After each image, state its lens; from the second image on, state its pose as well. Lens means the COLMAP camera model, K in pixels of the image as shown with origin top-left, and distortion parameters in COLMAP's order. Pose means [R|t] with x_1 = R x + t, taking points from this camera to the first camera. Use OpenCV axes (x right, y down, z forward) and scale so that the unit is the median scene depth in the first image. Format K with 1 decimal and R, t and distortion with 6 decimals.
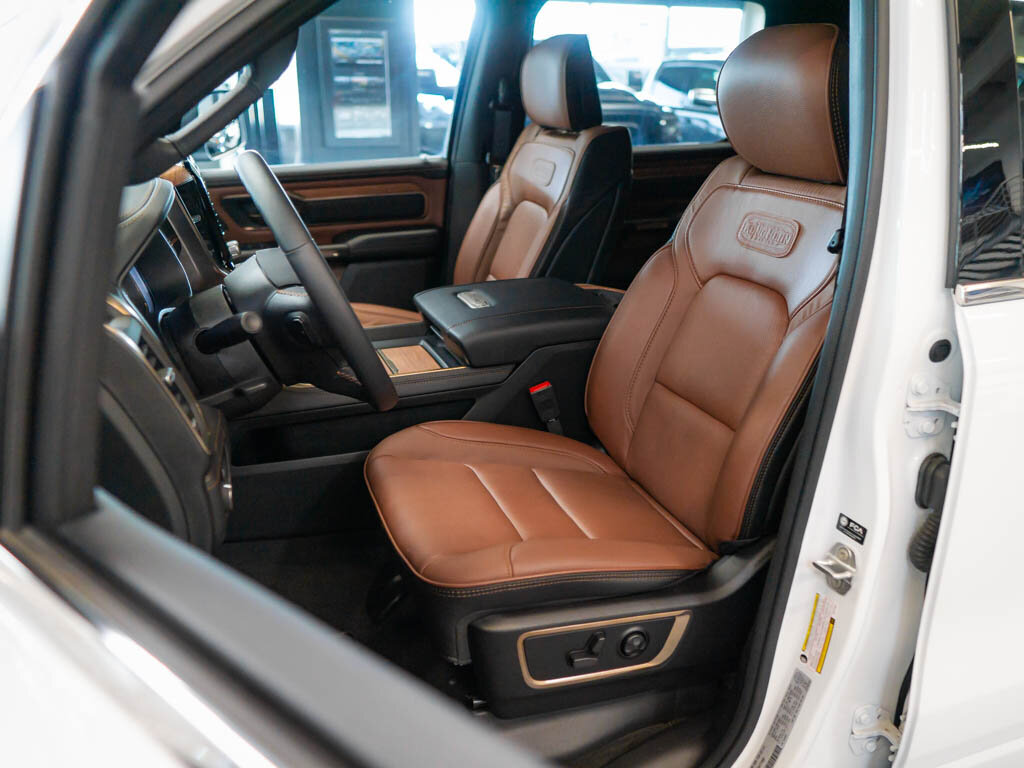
lens RADIAL K [[774.0, 0, 512.0], [0, 774.0, 384.0], [0, 0, 1]] dist [-0.001957, 0.000021]
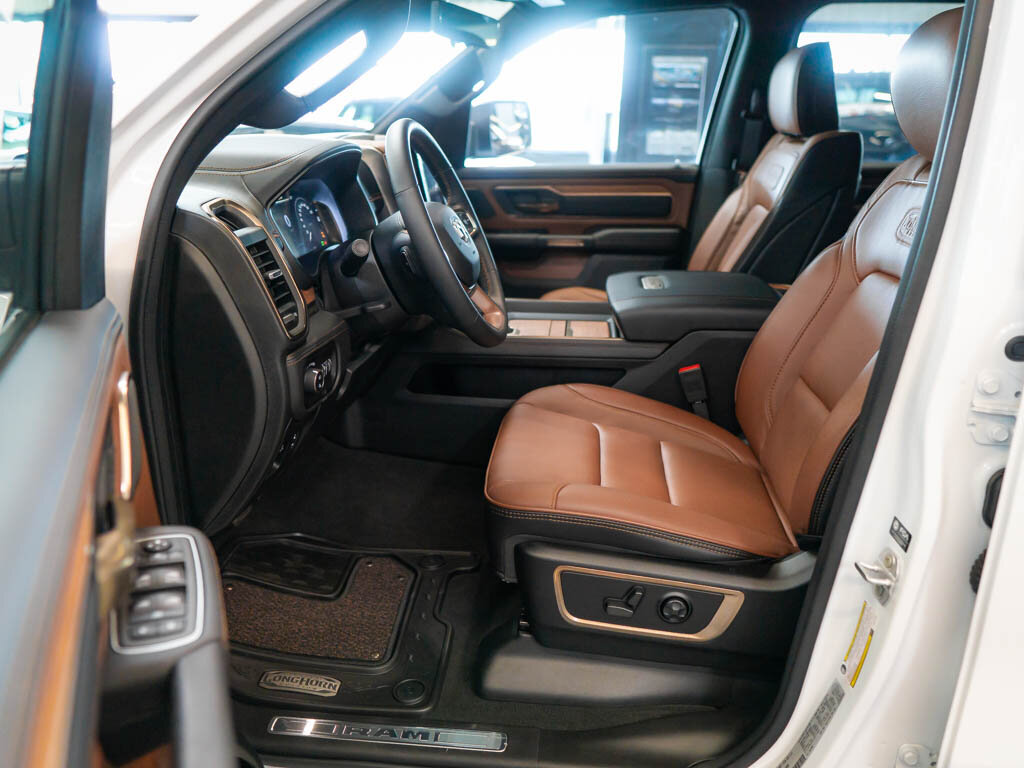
lens RADIAL K [[731.0, 0, 533.5], [0, 731.0, 356.8], [0, 0, 1]] dist [0.001977, -0.000232]
pose [[0.914755, 0.135701, -0.380538, 0.237644], [-0.154771, 0.987752, -0.019812, 0.044857], [0.373189, 0.077020, 0.924553, 0.017543]]
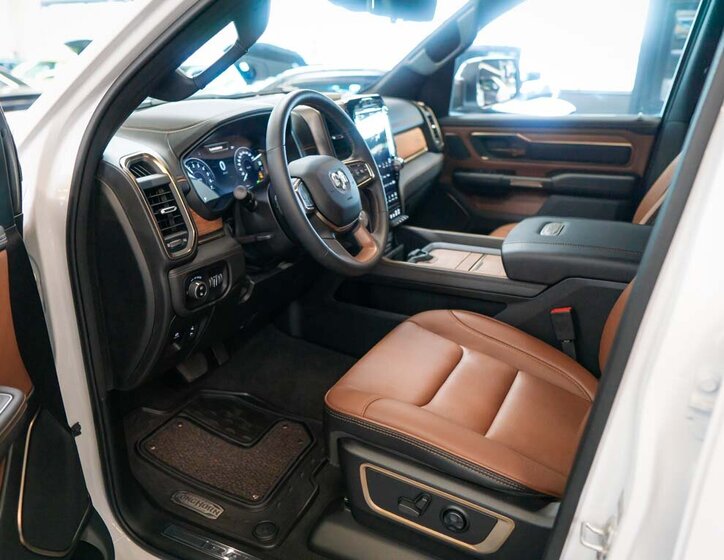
lens RADIAL K [[585.2, 0, 363.6], [0, 585.2, 283.1], [0, 0, 1]] dist [0.002950, 0.003192]
pose [[0.717227, 0.246913, -0.651628, 0.424424], [-0.250249, 0.964005, 0.089836, -0.043698], [0.650354, 0.098637, 0.753200, 0.158159]]
